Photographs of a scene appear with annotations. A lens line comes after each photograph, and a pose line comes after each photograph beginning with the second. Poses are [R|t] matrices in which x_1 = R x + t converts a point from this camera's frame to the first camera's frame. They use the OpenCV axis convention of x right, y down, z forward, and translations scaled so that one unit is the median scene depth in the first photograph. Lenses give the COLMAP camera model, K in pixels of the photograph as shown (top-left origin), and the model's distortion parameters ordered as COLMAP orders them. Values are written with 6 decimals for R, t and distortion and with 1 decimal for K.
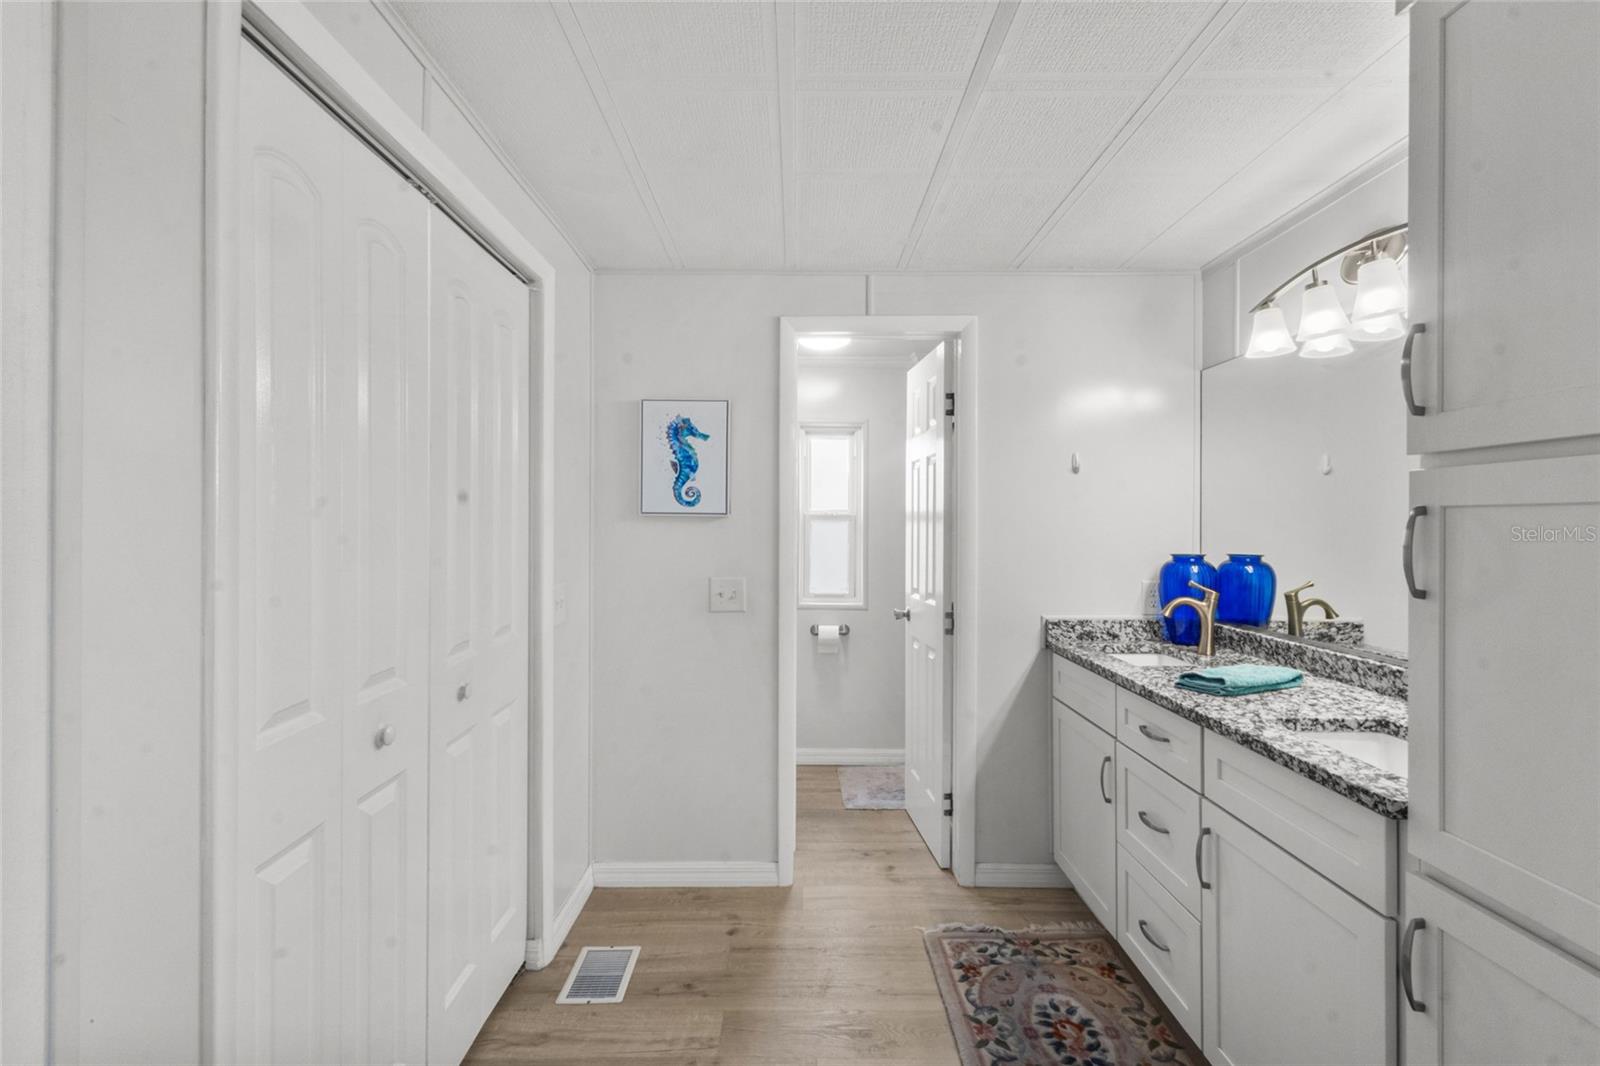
lens RADIAL K [[739.7, 0, 789.2], [0, 739.7, 523.6], [0, 0, 1]] dist [-0.001486, 0.003250]
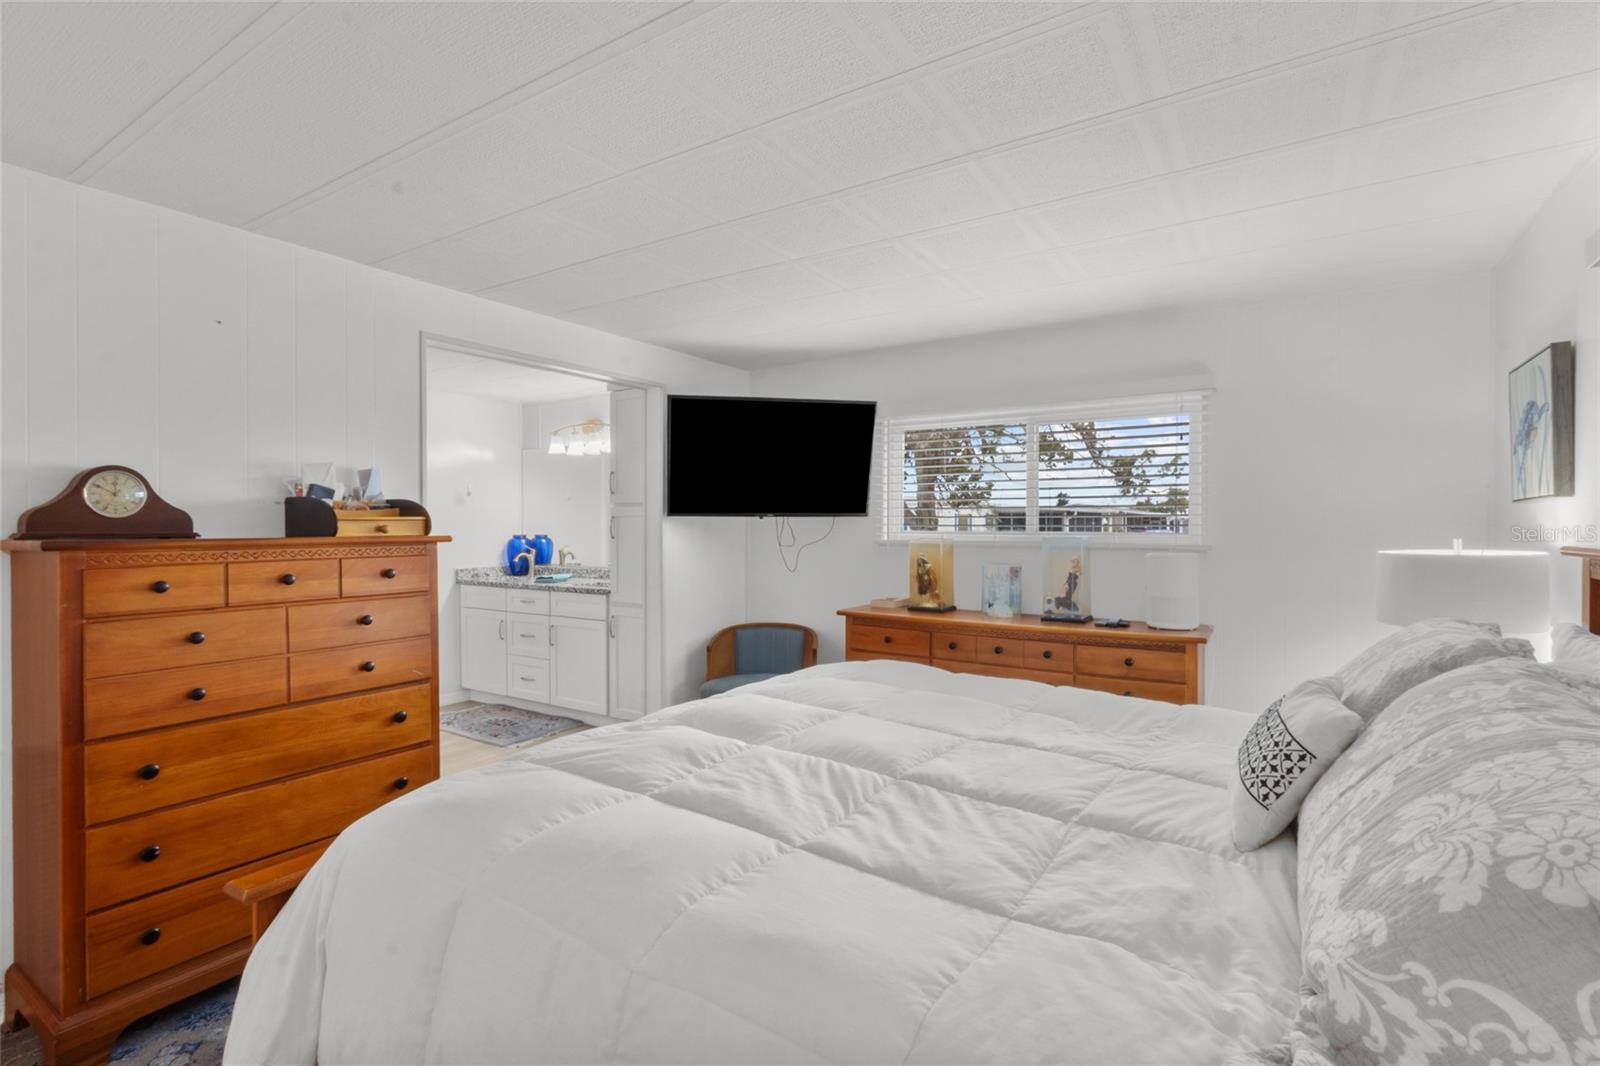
lens RADIAL K [[739.7, 0, 792.8], [0, 739.7, 529.3], [0, 0, 1]] dist [-0.001486, 0.003250]
pose [[0.541339, -0.004971, 0.840790, -0.883222], [-0.002812, 0.999966, 0.007723, 0.006297], [-0.840800, -0.006545, 0.541307, -0.883454]]
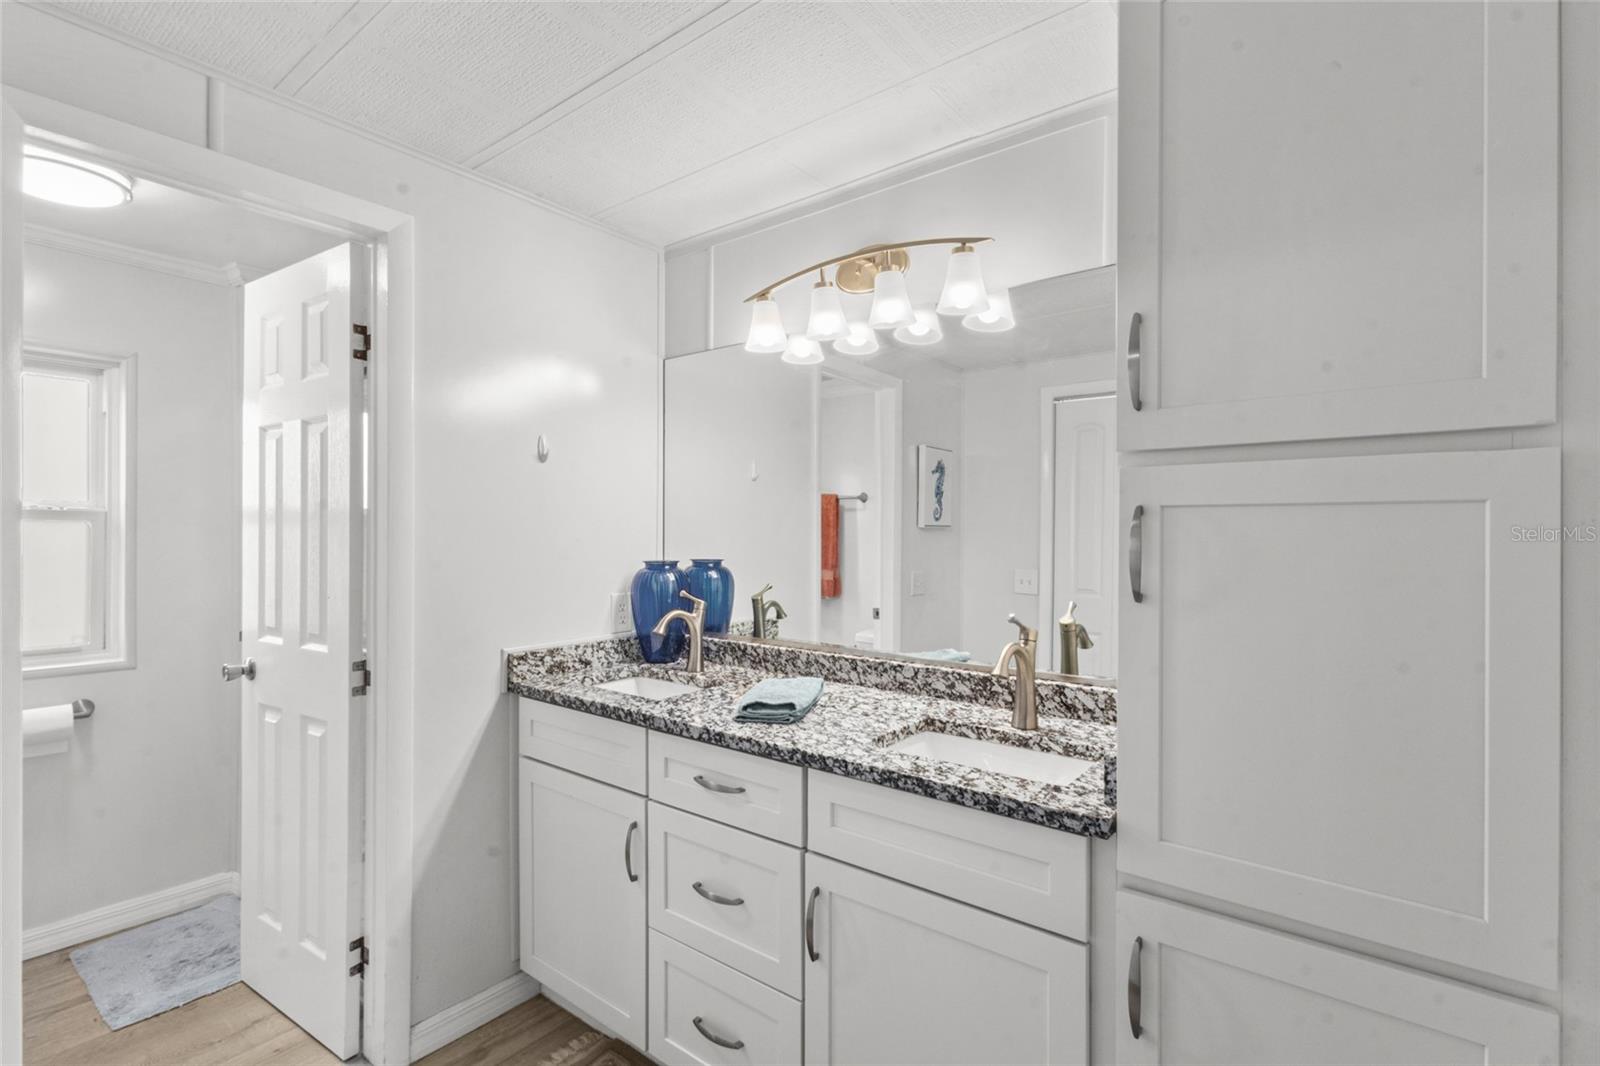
lens RADIAL K [[739.7, 0, 800.8], [0, 739.7, 532.0], [0, 0, 1]] dist [-0.001486, 0.003250]
pose [[0.609753, -0.000824, 0.792591, -0.070207], [-0.001977, 0.999995, 0.002561, 0.004071], [-0.792589, -0.003128, 0.609748, 0.326918]]
